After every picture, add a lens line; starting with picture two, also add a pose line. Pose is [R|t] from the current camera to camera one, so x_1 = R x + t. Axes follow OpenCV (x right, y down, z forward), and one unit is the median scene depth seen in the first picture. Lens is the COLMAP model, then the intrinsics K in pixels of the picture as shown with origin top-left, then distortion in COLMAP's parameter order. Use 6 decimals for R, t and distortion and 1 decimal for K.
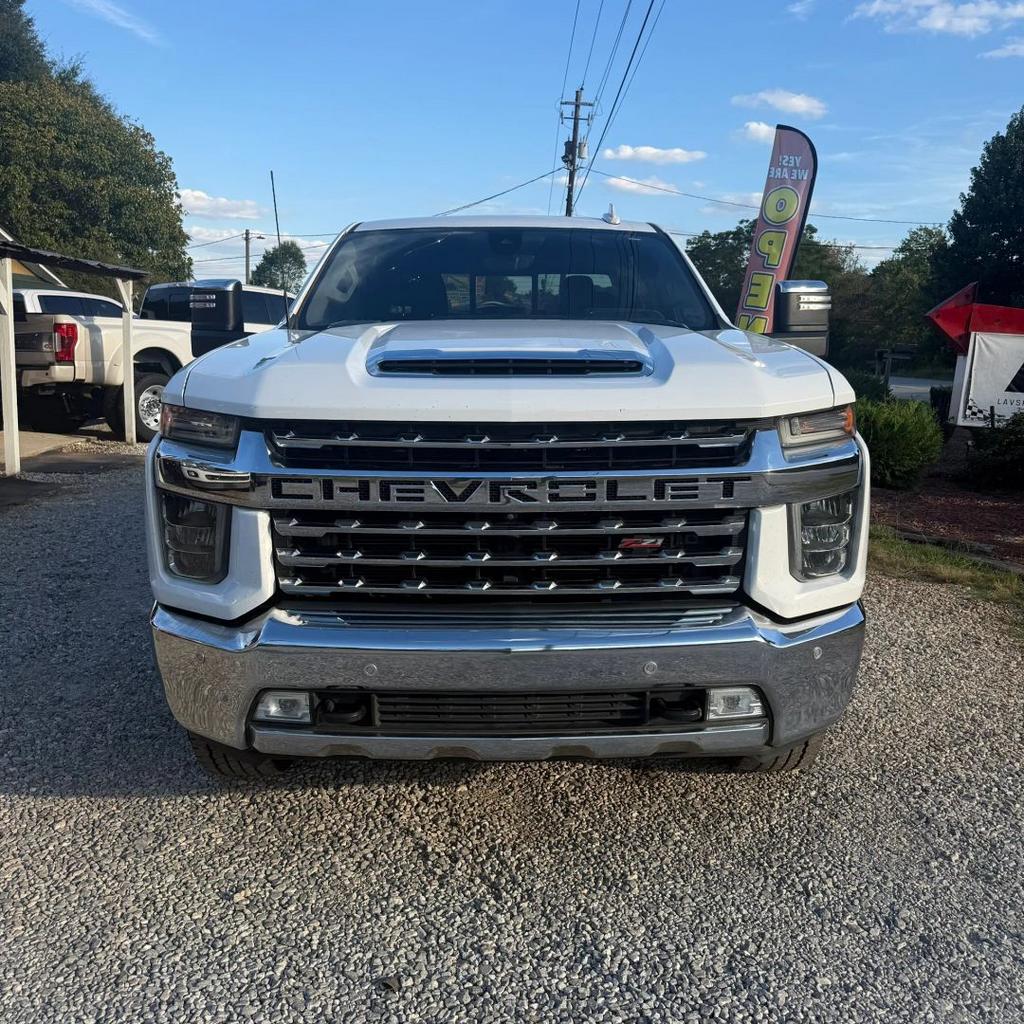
lens RADIAL K [[1026.8, 0, 512.2], [0, 1026.8, 533.0], [0, 0, 1]] dist [0.024311, -0.036396]
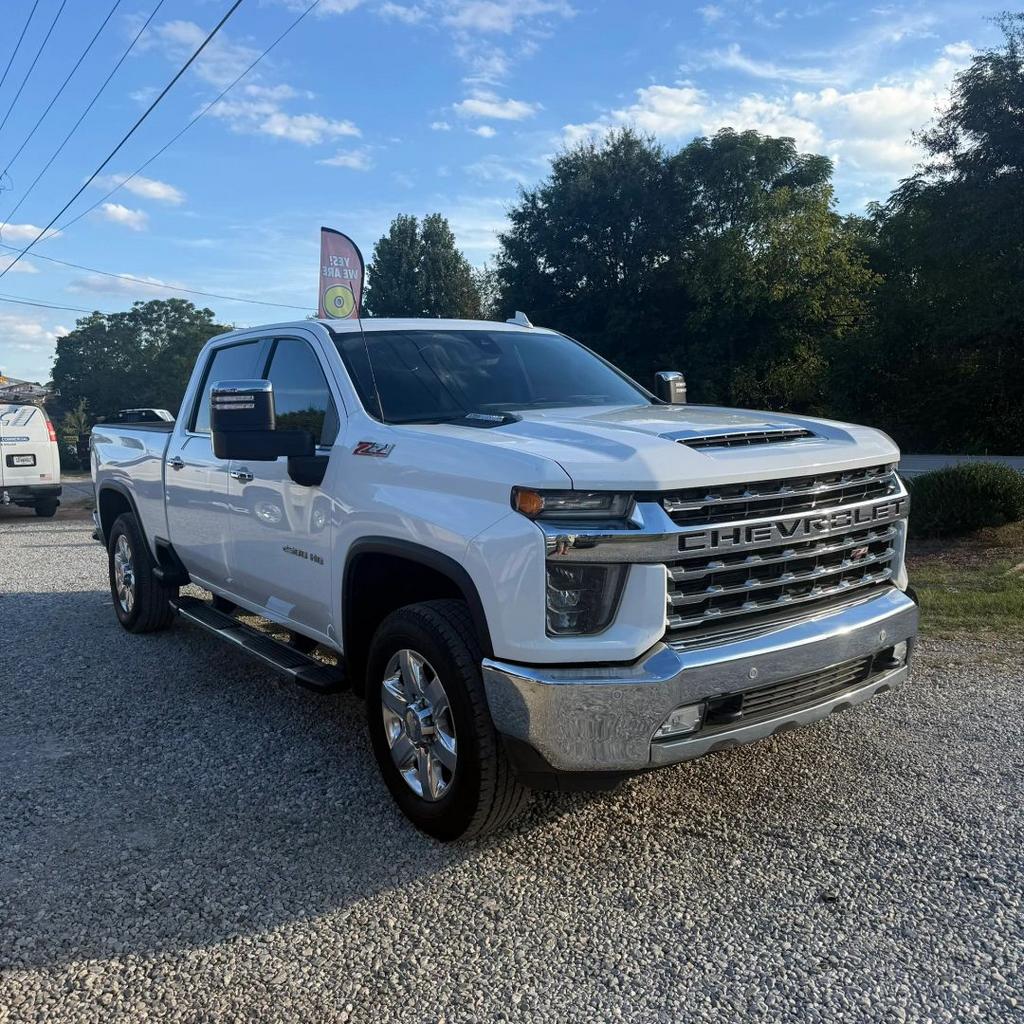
lens RADIAL K [[1059.7, 0, 478.4], [0, 1059.7, 505.7], [0, 0, 1]] dist [0.220511, -0.649502]
pose [[0.794144, -0.094628, 0.600318, -0.198902], [0.156048, 0.986435, -0.050941, -0.009960], [-0.587354, 0.134133, 0.798138, 0.013283]]
